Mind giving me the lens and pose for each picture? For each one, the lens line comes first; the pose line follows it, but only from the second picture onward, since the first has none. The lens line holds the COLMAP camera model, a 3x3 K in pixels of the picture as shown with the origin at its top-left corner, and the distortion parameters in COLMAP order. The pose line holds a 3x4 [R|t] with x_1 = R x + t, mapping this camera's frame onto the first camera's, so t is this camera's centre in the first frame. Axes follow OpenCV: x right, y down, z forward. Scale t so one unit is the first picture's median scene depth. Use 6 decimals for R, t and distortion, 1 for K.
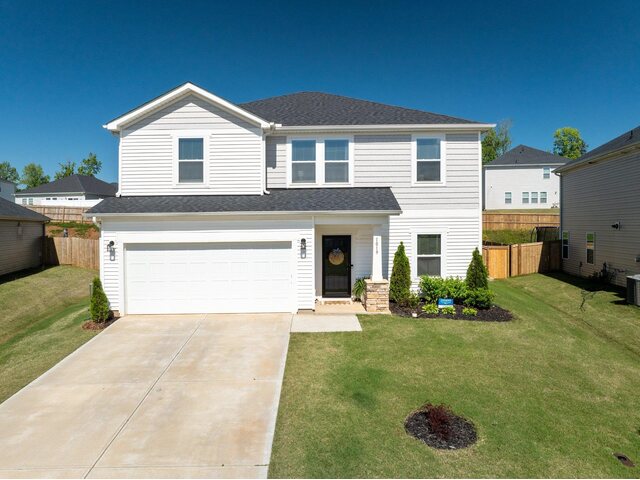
lens RADIAL K [[452.6, 0, 320.0], [0, 452.6, 240.0], [0, 0, 1]] dist [-0.030048, 0.002045]
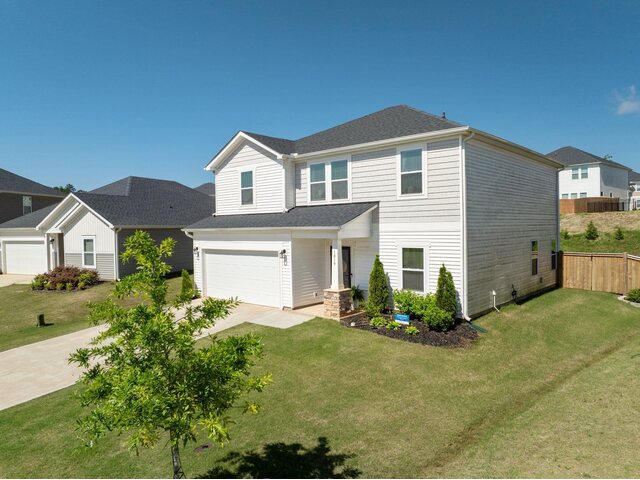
lens RADIAL K [[452.6, 0, 320.0], [0, 452.6, 240.0], [0, 0, 1]] dist [-0.030048, 0.002045]
pose [[0.739951, 0.018429, -0.672408, 0.783221], [-0.010937, 0.999822, 0.015366, -0.044343], [0.672572, -0.004016, 0.740021, 0.145660]]
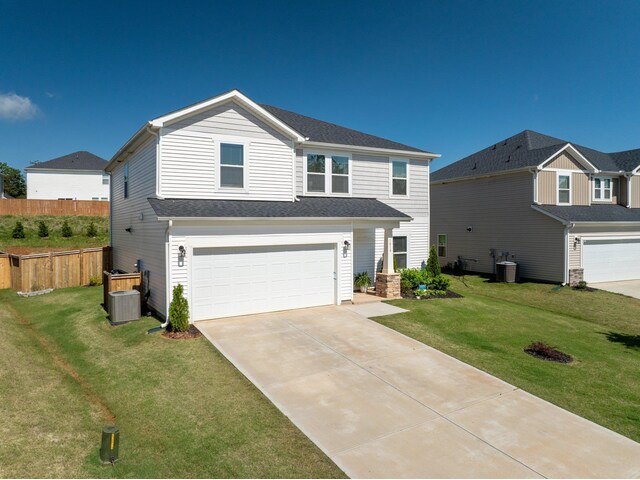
lens RADIAL K [[452.6, 0, 320.0], [0, 452.6, 240.0], [0, 0, 1]] dist [-0.030048, 0.002045]
pose [[0.851500, -0.013568, 0.524179, -0.650232], [0.018175, 0.999828, -0.003646, -0.001269], [-0.524040, 0.012632, 0.851600, 0.028104]]
